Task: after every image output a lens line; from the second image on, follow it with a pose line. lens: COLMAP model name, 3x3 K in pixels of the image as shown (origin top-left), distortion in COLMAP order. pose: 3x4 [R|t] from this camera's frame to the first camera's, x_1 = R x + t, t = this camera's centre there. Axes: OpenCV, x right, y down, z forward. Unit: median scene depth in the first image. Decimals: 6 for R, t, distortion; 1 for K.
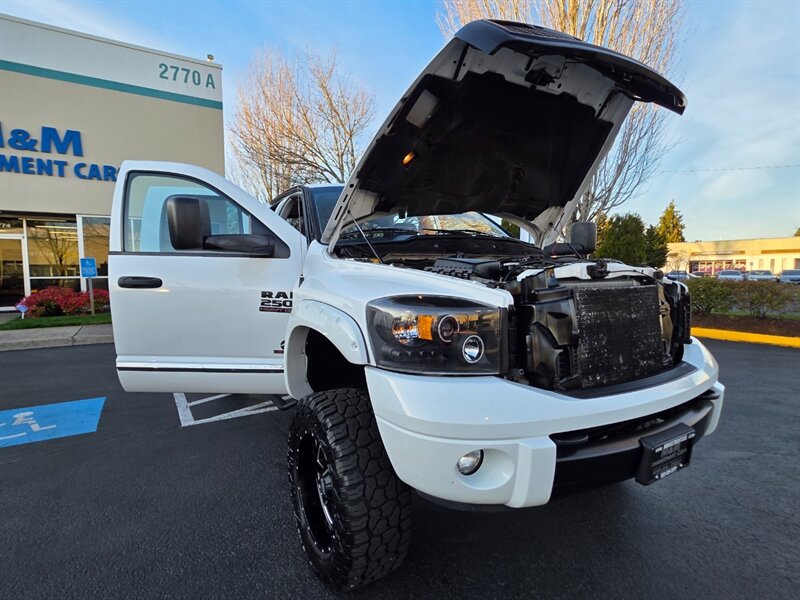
lens RADIAL K [[421.5, 0, 398.9], [0, 421.5, 297.3], [0, 0, 1]] dist [0.013723, -0.000114]
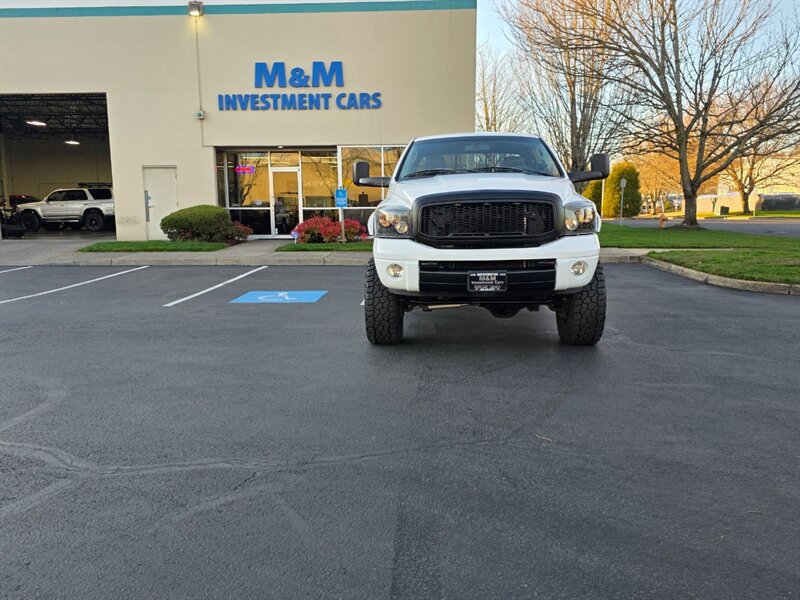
lens RADIAL K [[666.1, 0, 410.3], [0, 666.1, 297.5], [0, 0, 1]] dist [0.033972, -0.003308]
pose [[0.838442, 0.072378, -0.540163, 0.286728], [-0.029814, 0.995749, 0.087147, 0.023670], [0.544175, -0.056963, 0.837036, -0.272506]]
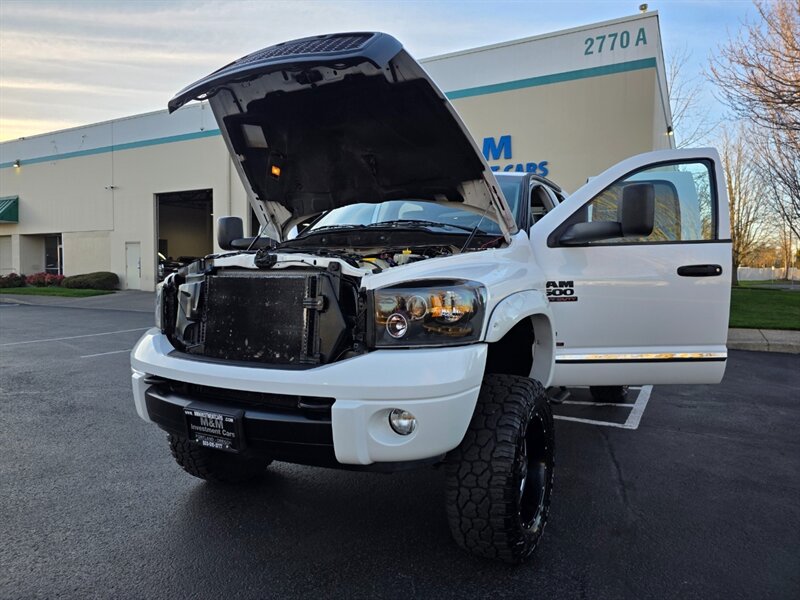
lens RADIAL K [[543.3, 0, 397.2], [0, 543.3, 297.8], [0, 0, 1]] dist [0.006746, -0.000203]
pose [[0.514019, 0.050261, -0.856305, 0.279742], [-0.060224, 0.997933, 0.022423, -0.003121], [0.855662, 0.040045, 0.515983, 0.088921]]
